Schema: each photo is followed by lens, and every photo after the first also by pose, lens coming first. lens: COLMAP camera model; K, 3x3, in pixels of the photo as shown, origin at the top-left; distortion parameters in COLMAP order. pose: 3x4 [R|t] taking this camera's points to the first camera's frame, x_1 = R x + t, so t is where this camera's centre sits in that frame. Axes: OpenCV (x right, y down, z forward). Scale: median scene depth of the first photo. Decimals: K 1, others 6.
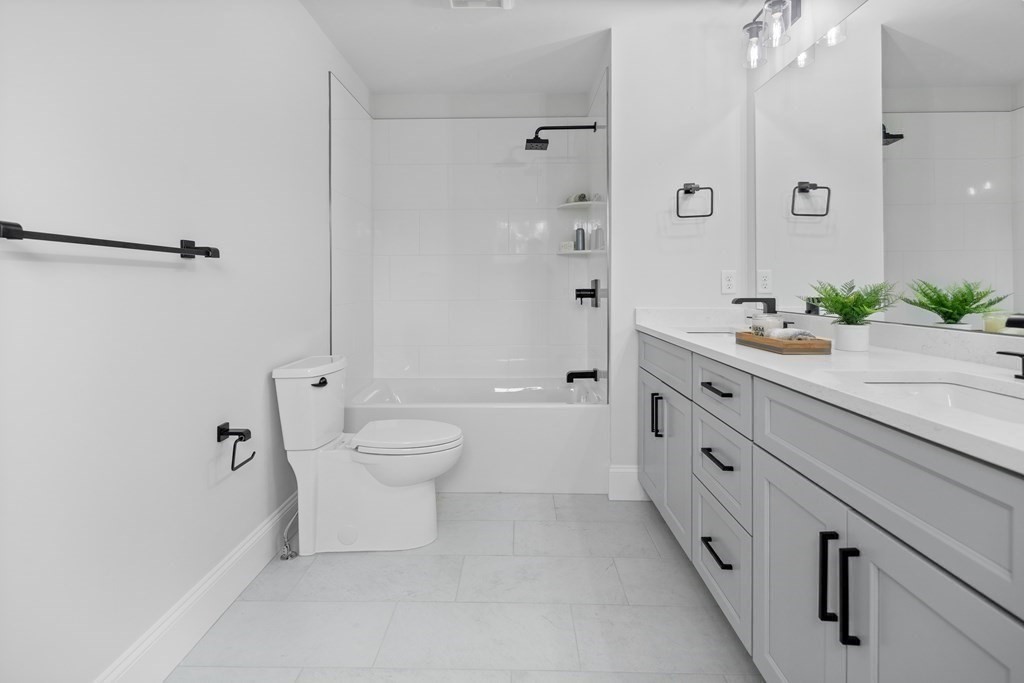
lens RADIAL K [[503.5, 0, 509.0], [0, 503.5, 282.7], [0, 0, 1]] dist [0.002159, -0.000583]
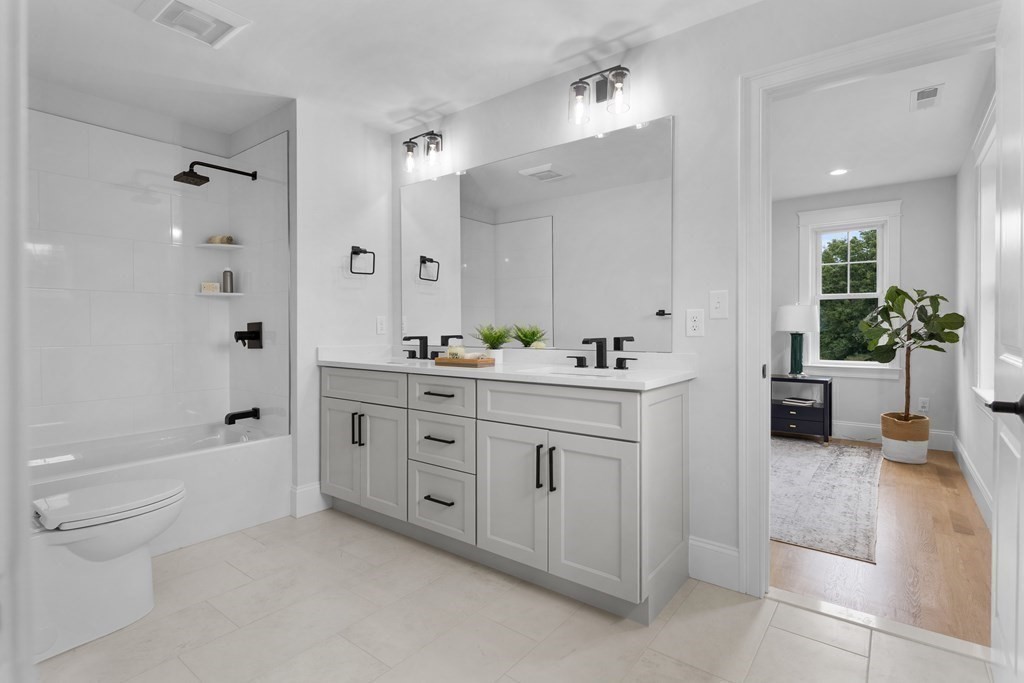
lens RADIAL K [[499.8, 0, 504.3], [0, 499.8, 327.0], [0, 0, 1]] dist [0.002172, -0.001205]
pose [[0.596778, 0.005212, 0.802389, -0.420852], [-0.003038, 0.999986, -0.004237, 0.007666], [-0.802401, 0.000091, 0.596786, -0.039813]]
